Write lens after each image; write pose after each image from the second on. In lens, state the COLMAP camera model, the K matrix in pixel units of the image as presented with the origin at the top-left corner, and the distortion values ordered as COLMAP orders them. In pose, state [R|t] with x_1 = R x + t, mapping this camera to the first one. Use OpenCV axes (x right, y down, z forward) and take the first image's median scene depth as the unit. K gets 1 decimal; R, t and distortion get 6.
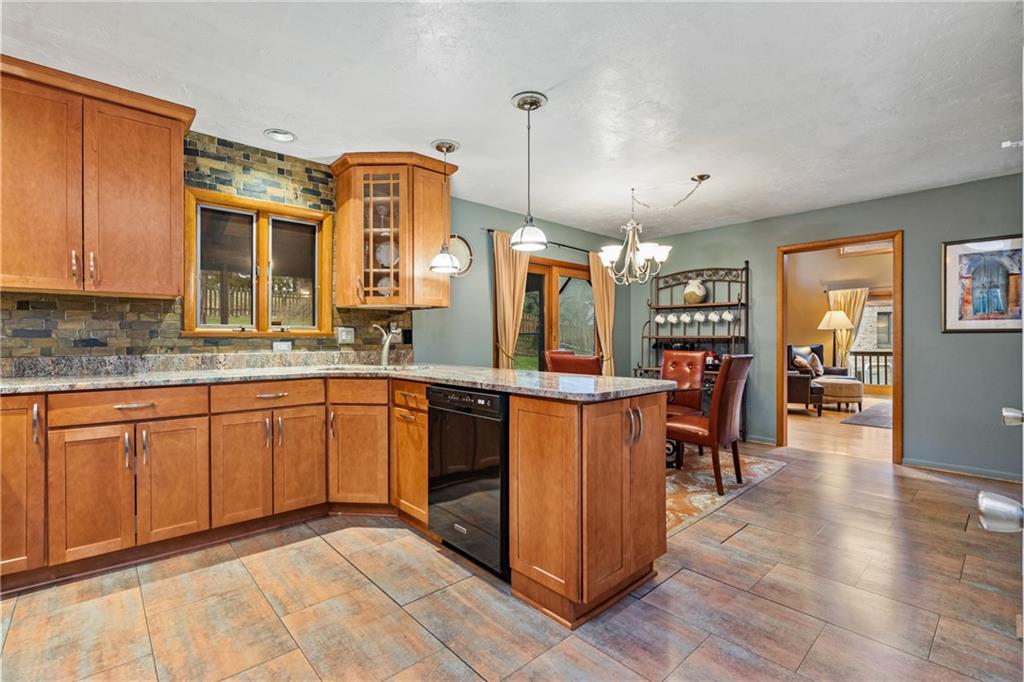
lens RADIAL K [[467.2, 0, 508.9], [0, 467.2, 333.6], [0, 0, 1]] dist [-0.002362, 0.000719]
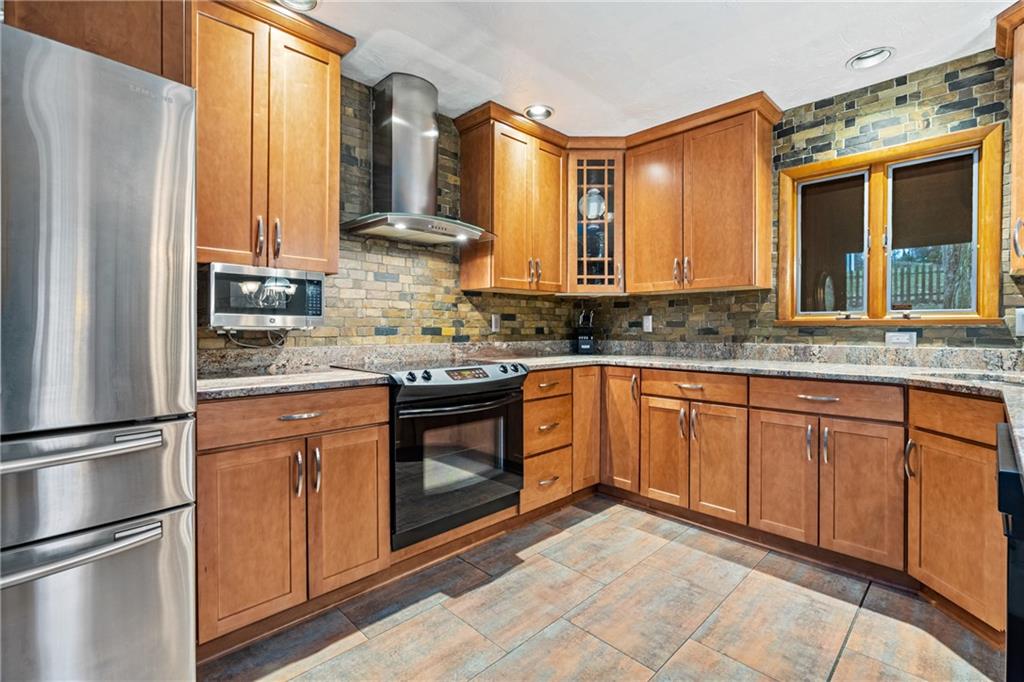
lens RADIAL K [[465.3, 0, 507.4], [0, 465.3, 326.7], [0, 0, 1]] dist [0.000831, 0.000313]
pose [[0.032709, -0.003285, -0.999460, 0.263429], [0.010194, 0.999944, -0.002953, 0.005662], [0.999413, -0.010092, 0.032740, 0.417150]]
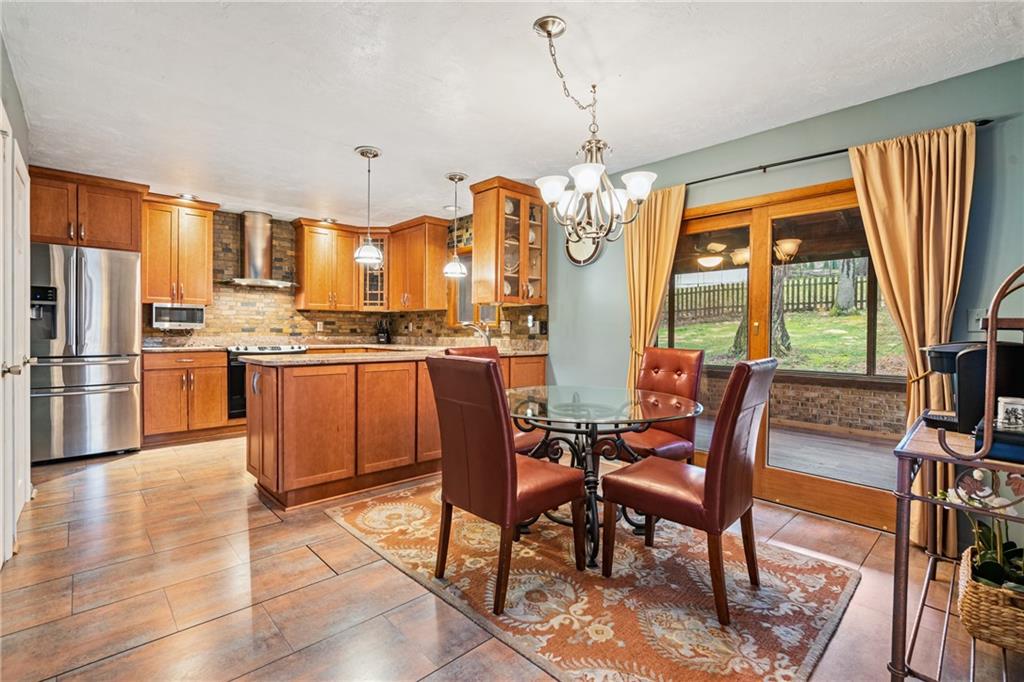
lens RADIAL K [[467.2, 0, 508.9], [0, 467.2, 333.6], [0, 0, 1]] dist [-0.002362, 0.000719]
pose [[0.003800, 0.006859, -0.999969, 1.283236], [0.004454, 0.999966, 0.006876, 0.015683], [0.999983, -0.004480, 0.003769, 1.292842]]
